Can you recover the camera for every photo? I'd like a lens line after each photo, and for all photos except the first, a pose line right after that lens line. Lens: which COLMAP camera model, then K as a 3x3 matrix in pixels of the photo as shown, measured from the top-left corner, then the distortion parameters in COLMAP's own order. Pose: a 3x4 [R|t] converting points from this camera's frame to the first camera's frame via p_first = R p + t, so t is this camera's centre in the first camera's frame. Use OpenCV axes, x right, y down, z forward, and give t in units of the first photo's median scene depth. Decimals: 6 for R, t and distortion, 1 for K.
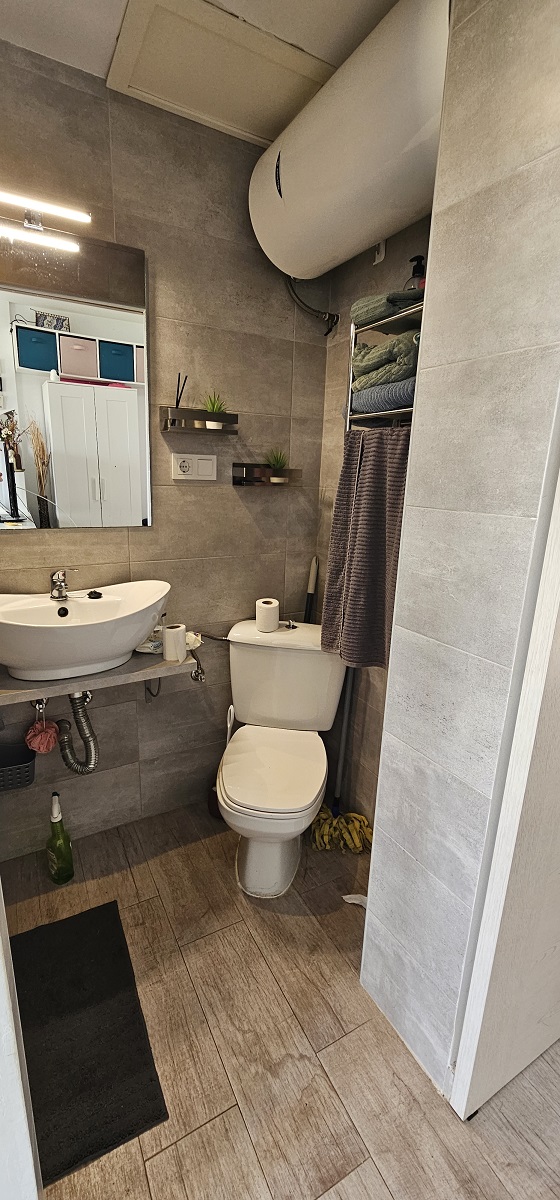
lens RADIAL K [[489.5, 0, 267.1], [0, 489.5, 599.4], [0, 0, 1]] dist [0.000589, 0.000219]
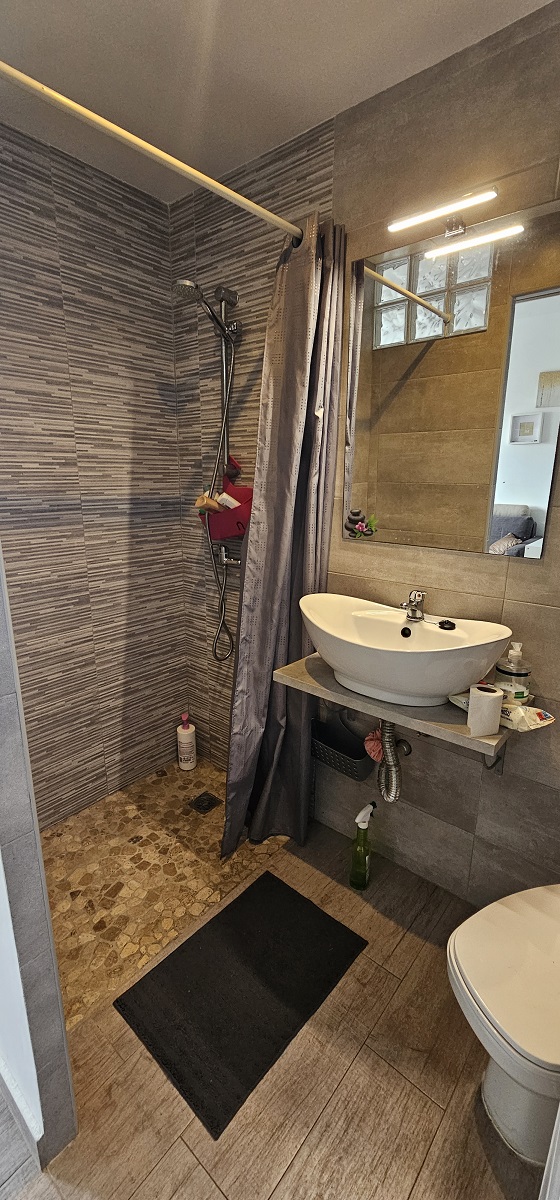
lens RADIAL K [[487.0, 0, 272.2], [0, 487.0, 599.7], [0, 0, 1]] dist [-0.002123, 0.000030]
pose [[0.370837, 0.206817, -0.905376, 0.322902], [-0.232121, 0.964587, 0.125267, -0.090208], [0.899222, 0.163703, 0.405711, 0.340070]]
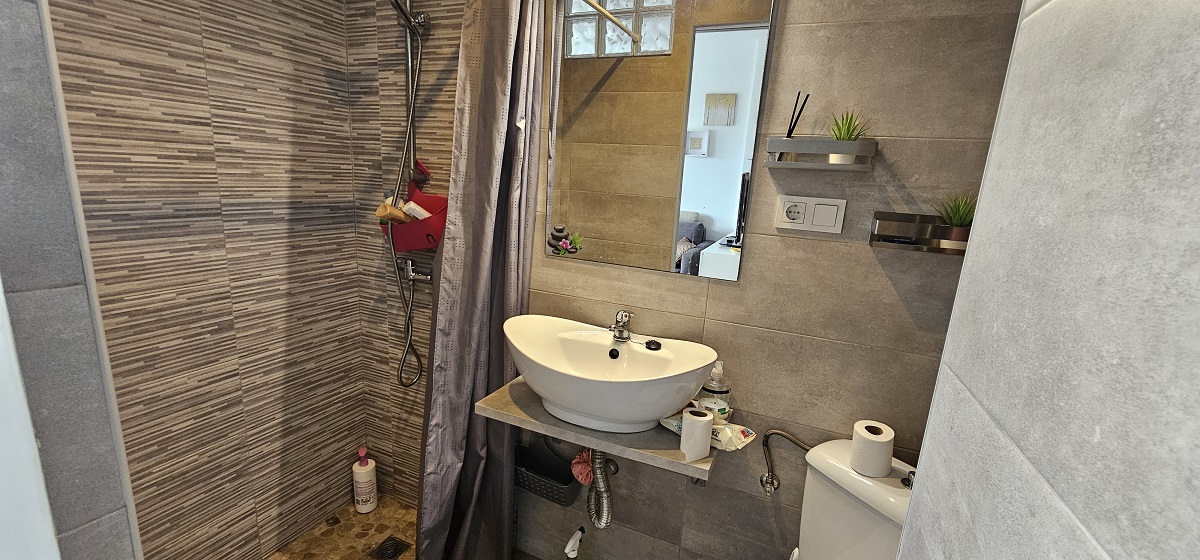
lens RADIAL K [[487.0, 0, 600.4], [0, 487.0, 285.9], [0, 0, 1]] dist [-0.002123, 0.000030]
pose [[0.623269, 0.182638, -0.760381, 0.247532], [-0.239567, 0.970187, 0.036663, -0.123143], [0.744408, 0.159311, 0.648442, 0.324461]]
